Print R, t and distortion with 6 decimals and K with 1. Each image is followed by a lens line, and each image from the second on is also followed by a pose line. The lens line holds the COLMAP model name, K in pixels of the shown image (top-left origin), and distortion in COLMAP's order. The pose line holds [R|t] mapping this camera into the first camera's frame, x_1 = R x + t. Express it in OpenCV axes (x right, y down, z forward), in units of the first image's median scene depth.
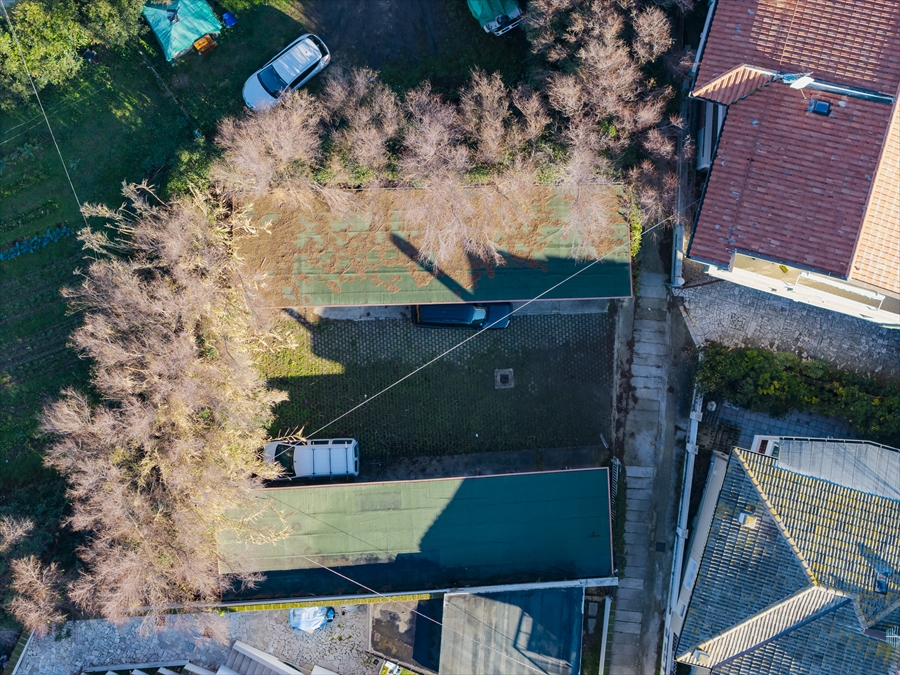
lens RADIAL K [[1805.5, 0, 407.0], [0, 1805.5, 334.2], [0, 0, 1]] dist [-0.177692, 0.000000]
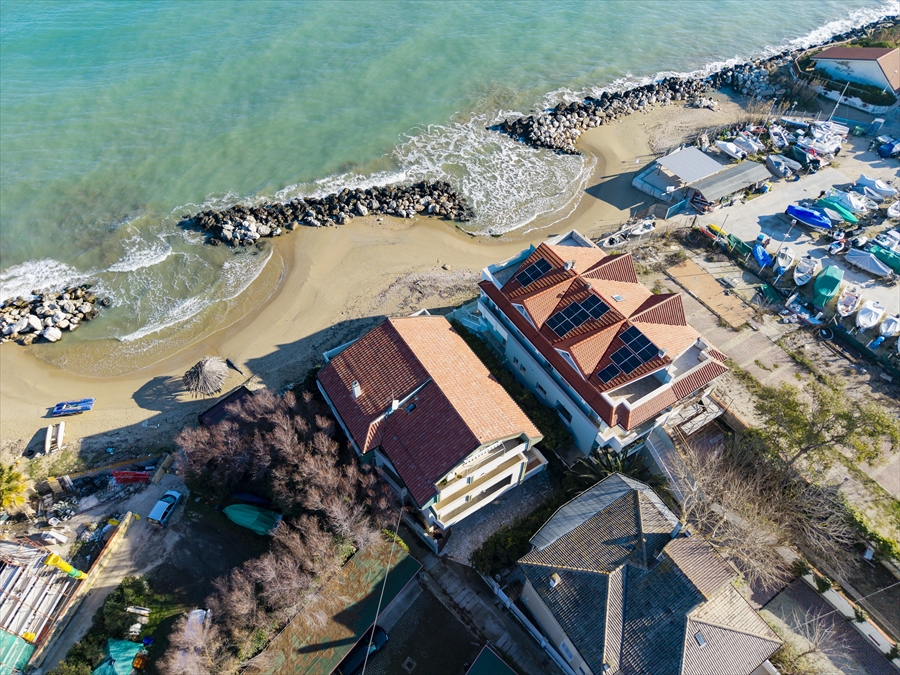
lens RADIAL K [[597.8, 0, 450.7], [0, 597.8, 332.3], [0, 0, 1]] dist [0.049324, -0.038183]
pose [[0.670049, -0.560839, 0.486306, -0.022732], [0.742312, 0.508544, -0.436297, 0.149101], [-0.002616, 0.653331, 0.757067, 0.374477]]
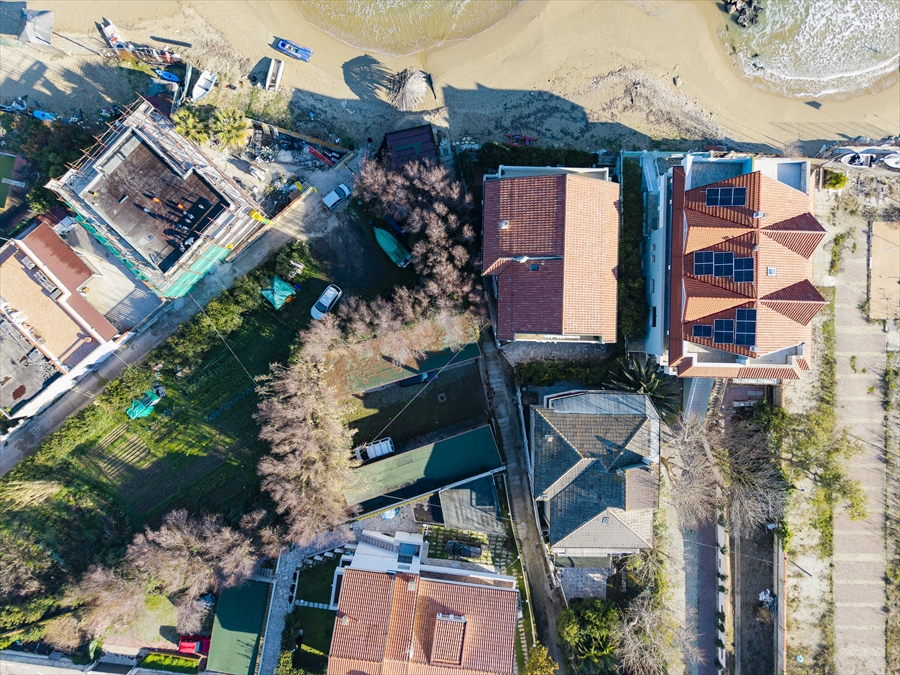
lens RADIAL K [[597.8, 0, 453.2], [0, 597.8, 327.2], [0, 0, 1]] dist [0.049324, -0.038183]
pose [[0.967747, -0.250133, 0.029990, 0.072123], [0.250506, 0.968070, -0.009313, -0.061925], [-0.026703, 0.016525, 0.999507, 0.170211]]
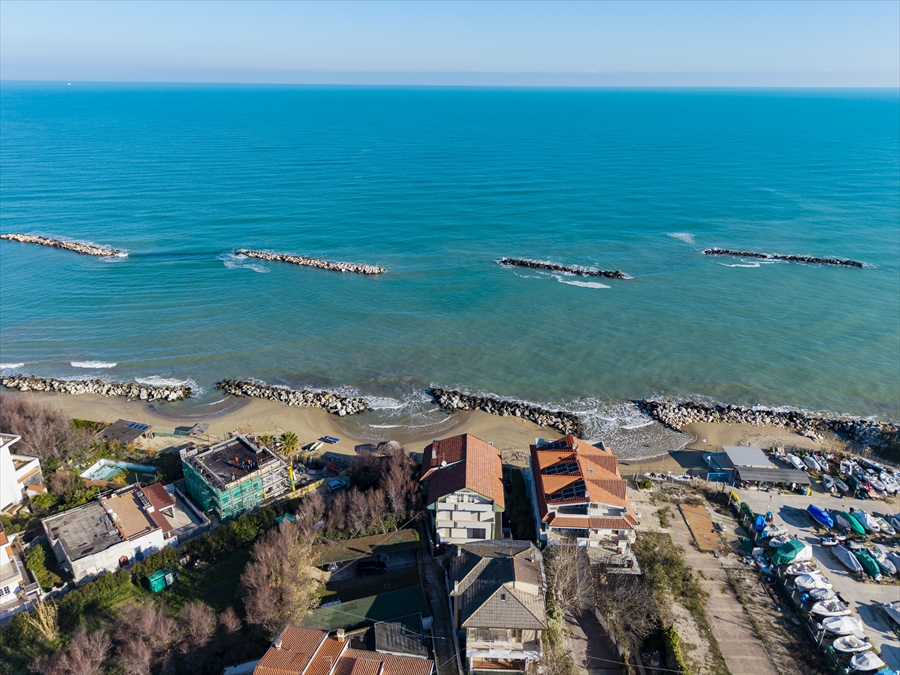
lens RADIAL K [[597.8, 0, 455.2], [0, 597.8, 331.1], [0, 0, 1]] dist [0.049324, -0.038183]
pose [[0.971646, -0.073287, 0.224795, -0.038394], [0.236037, 0.356104, -0.904144, 0.904687], [-0.013788, 0.931568, 0.363305, 0.186101]]
